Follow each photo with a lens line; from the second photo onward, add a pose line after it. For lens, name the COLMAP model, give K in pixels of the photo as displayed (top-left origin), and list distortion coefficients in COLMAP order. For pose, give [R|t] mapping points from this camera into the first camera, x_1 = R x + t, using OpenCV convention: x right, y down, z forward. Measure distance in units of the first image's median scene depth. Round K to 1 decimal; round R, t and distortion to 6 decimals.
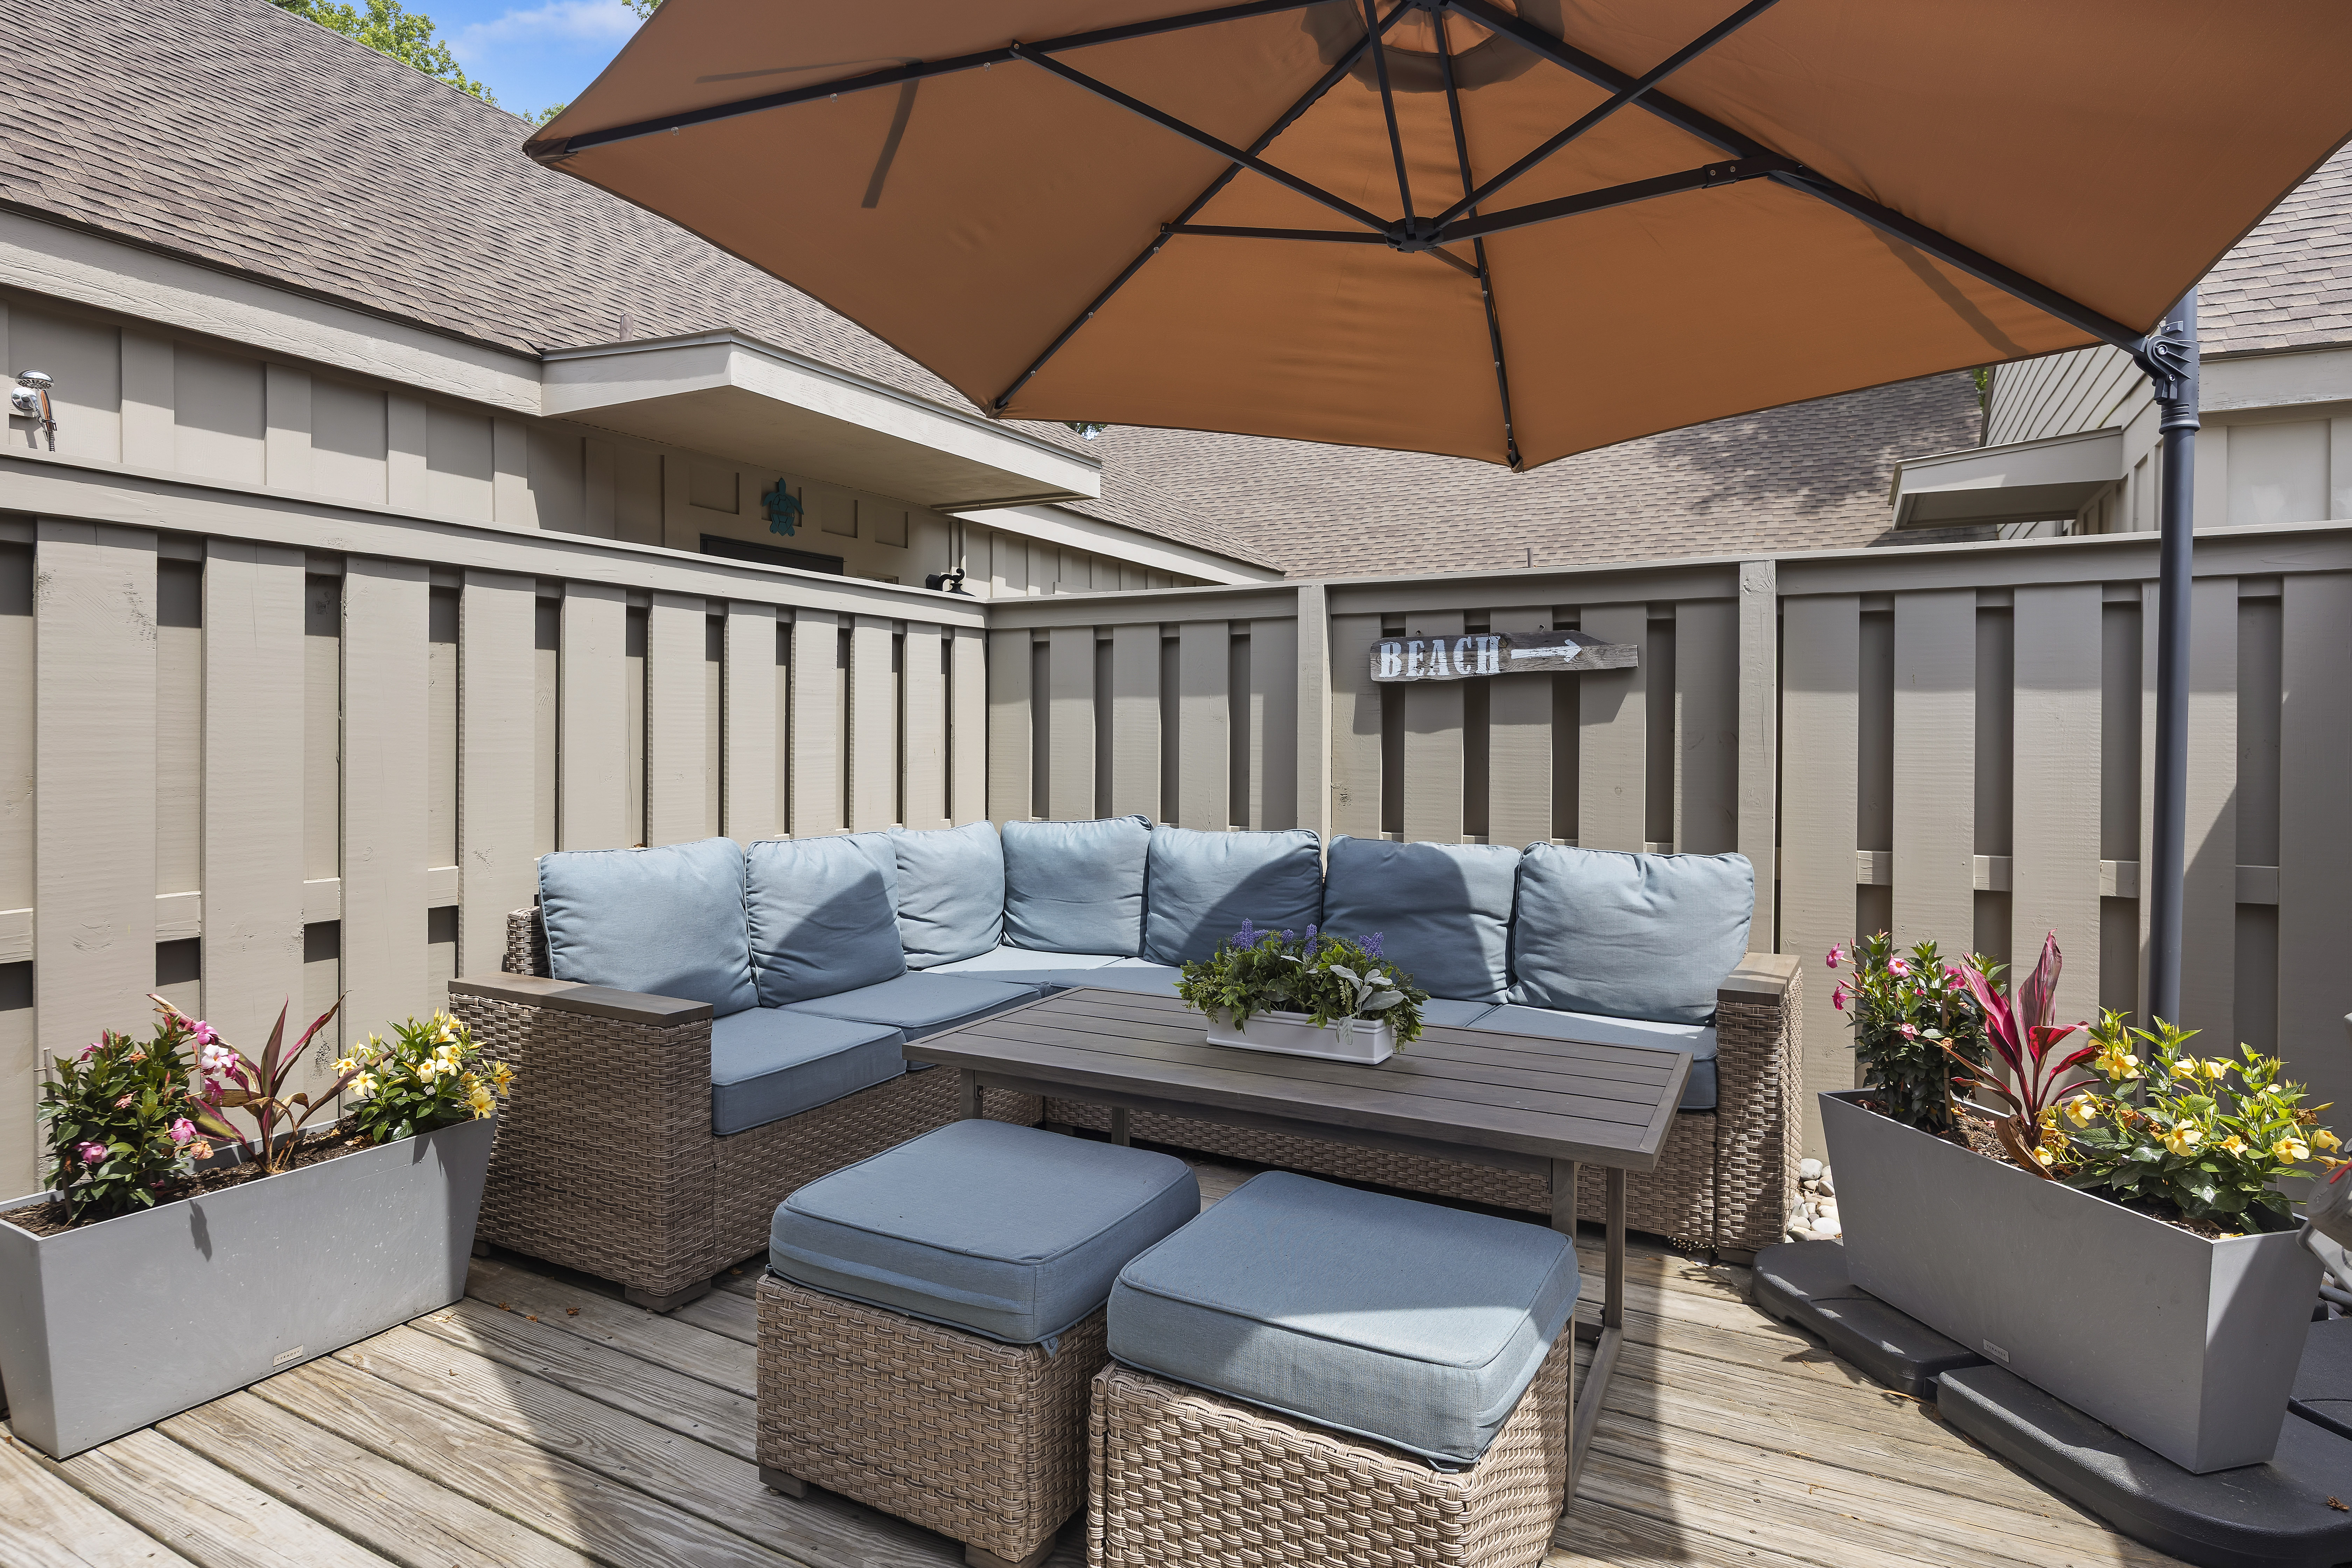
lens RADIAL K [[1313.3, 0, 1138.9], [0, 1313.3, 734.5], [0, 0, 1]] dist [-0.018486, 0.000053]
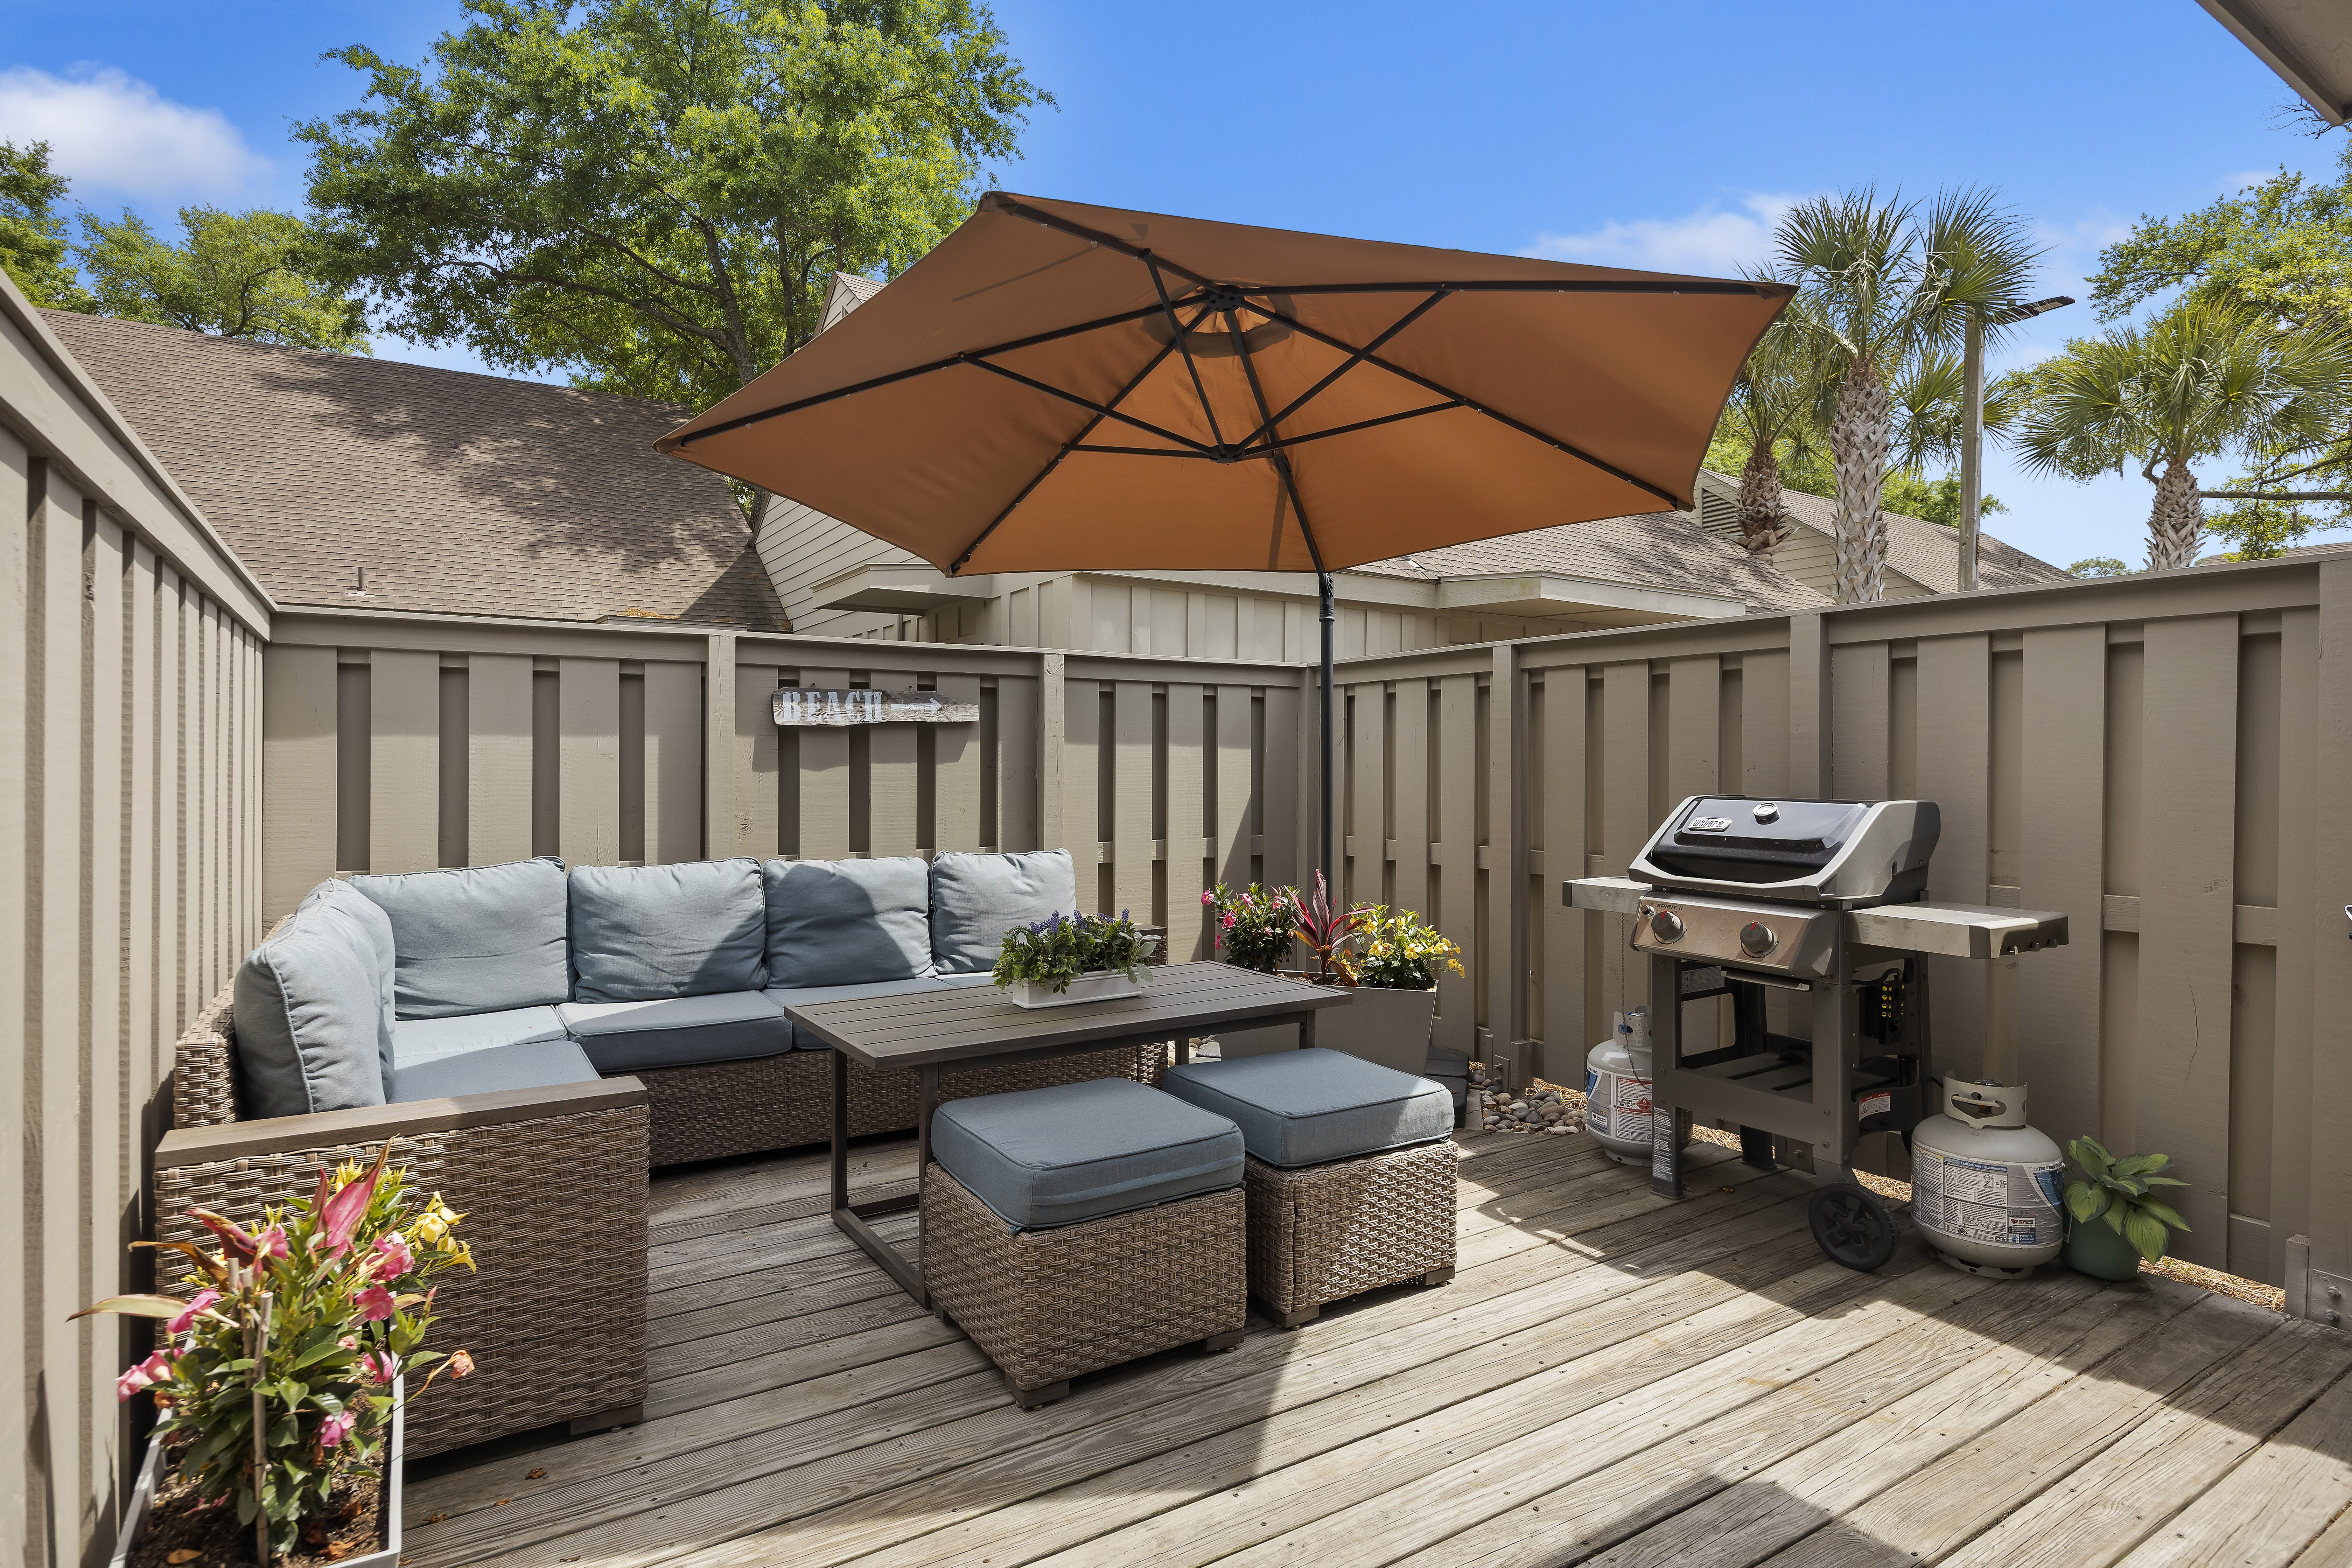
lens RADIAL K [[1245.1, 0, 1183.2], [0, 1245.1, 785.4], [0, 0, 1]] dist [-0.008334, -0.001416]
pose [[0.461634, -0.017790, 0.886892, -0.645508], [0.000951, 0.999808, 0.019560, -0.008790], [-0.887070, -0.008186, 0.461562, 0.186625]]
